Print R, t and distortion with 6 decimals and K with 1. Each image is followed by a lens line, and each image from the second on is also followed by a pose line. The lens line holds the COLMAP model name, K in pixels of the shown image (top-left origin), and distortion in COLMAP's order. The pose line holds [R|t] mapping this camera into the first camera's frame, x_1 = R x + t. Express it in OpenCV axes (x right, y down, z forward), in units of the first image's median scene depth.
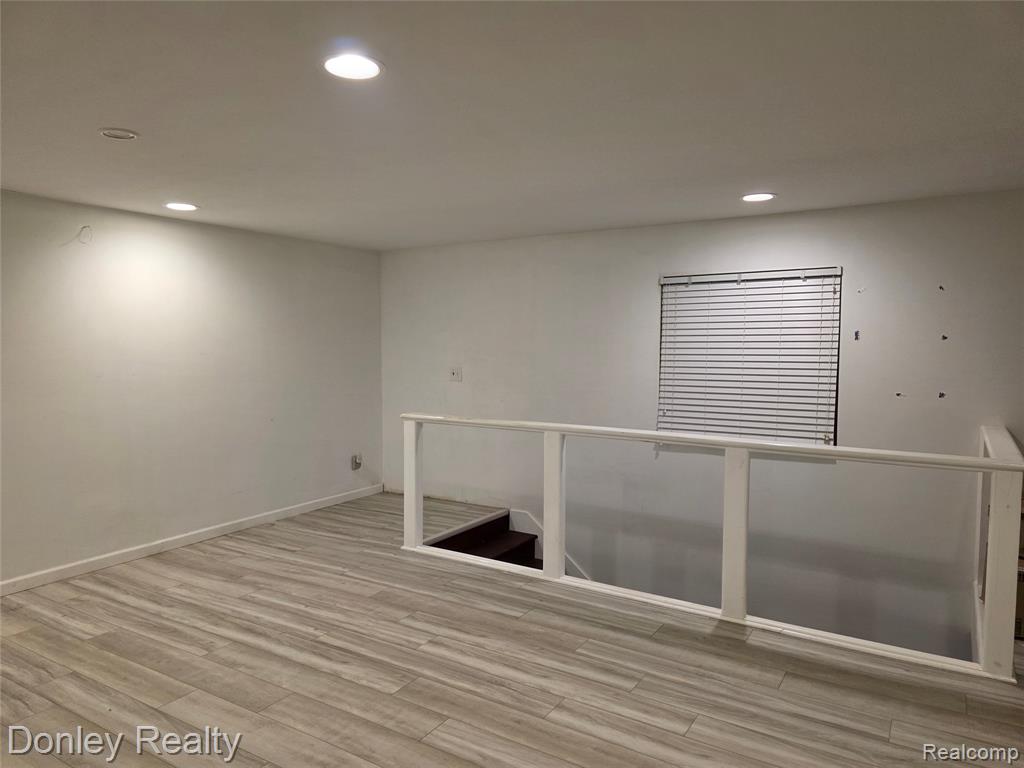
lens RADIAL K [[686.9, 0, 516.7], [0, 686.9, 380.0], [0, 0, 1]] dist [0.073014, -0.076179]
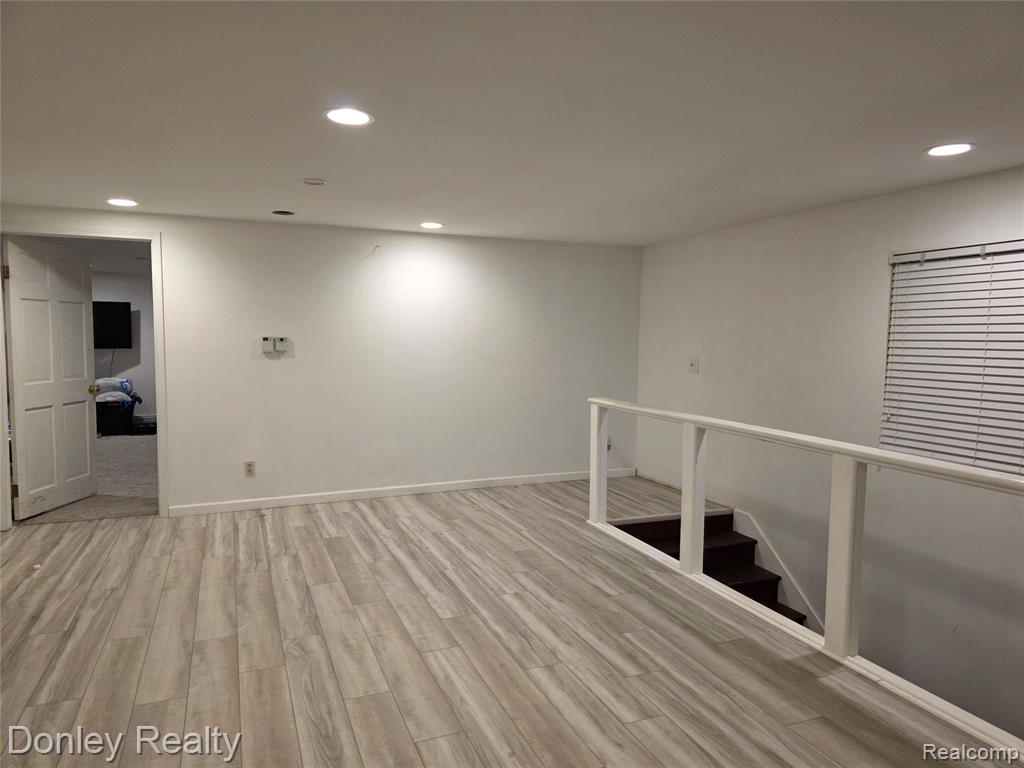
lens RADIAL K [[686.9, 0, 516.7], [0, 686.9, 380.0], [0, 0, 1]] dist [0.073014, -0.076179]
pose [[0.815607, 0.046570, -0.576729, 0.433940], [-0.042978, 0.998878, 0.019878, 0.005989], [0.577008, 0.008574, 0.816693, 0.065941]]
